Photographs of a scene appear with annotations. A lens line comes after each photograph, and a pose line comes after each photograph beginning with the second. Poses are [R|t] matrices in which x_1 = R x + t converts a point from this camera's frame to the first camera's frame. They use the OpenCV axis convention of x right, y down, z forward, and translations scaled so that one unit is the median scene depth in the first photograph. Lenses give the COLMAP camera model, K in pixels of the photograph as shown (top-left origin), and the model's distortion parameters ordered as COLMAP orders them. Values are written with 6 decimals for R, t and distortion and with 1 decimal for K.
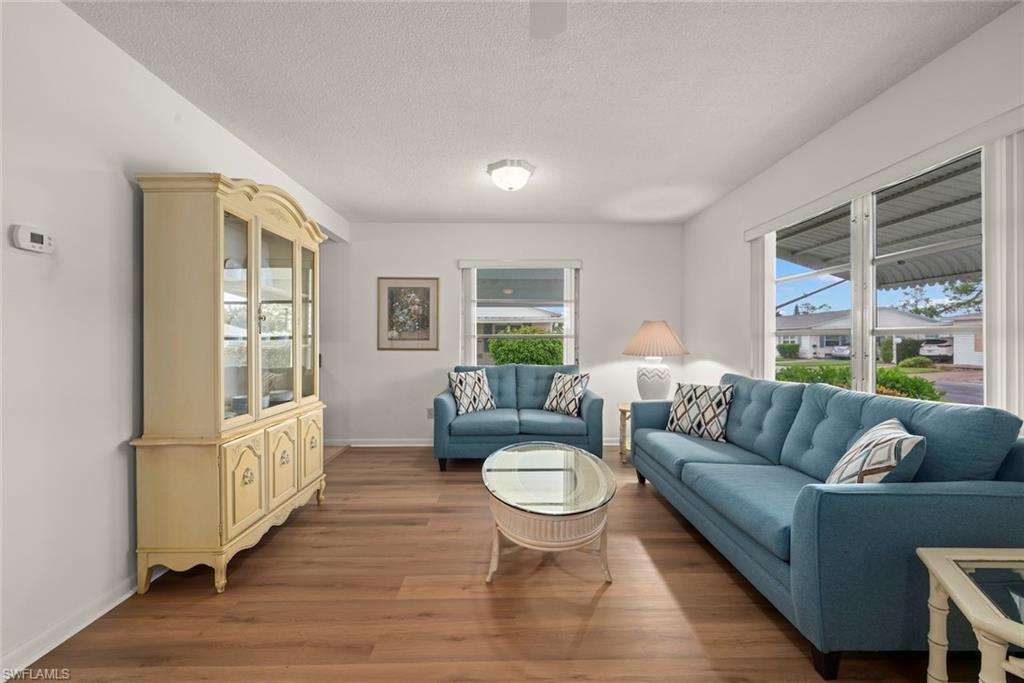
lens RADIAL K [[406.3, 0, 511.9], [0, 406.3, 342.3], [0, 0, 1]] dist [0.000509, 0.000126]
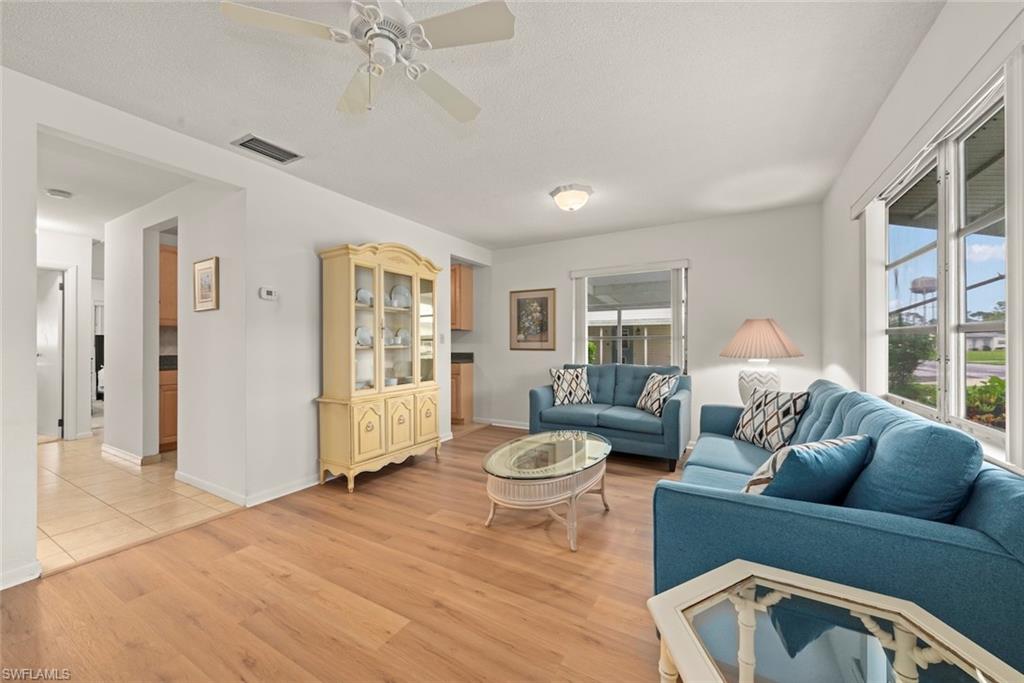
lens RADIAL K [[386.7, 0, 513.9], [0, 386.7, 343.6], [0, 0, 1]] dist [0.008471, -0.000232]
pose [[0.859192, -0.002637, -0.511647, 0.428361], [0.002556, 0.999996, -0.000862, 0.001230], [0.511648, -0.000567, 0.859195, -0.020536]]
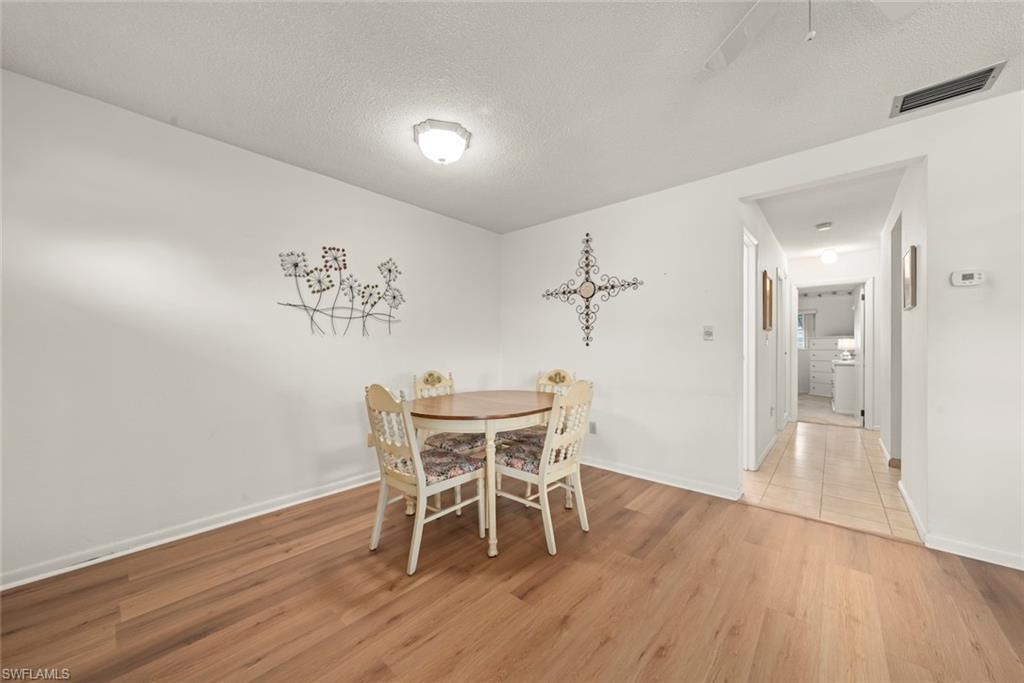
lens RADIAL K [[376.1, 0, 503.4], [0, 376.1, 346.6], [0, 0, 1]] dist [-0.000835, 0.000072]
pose [[-0.682092, -0.001938, -0.731263, 0.497050], [-0.000272, 0.999997, -0.002397, 0.003537], [0.731266, -0.001436, -0.682091, 0.338491]]
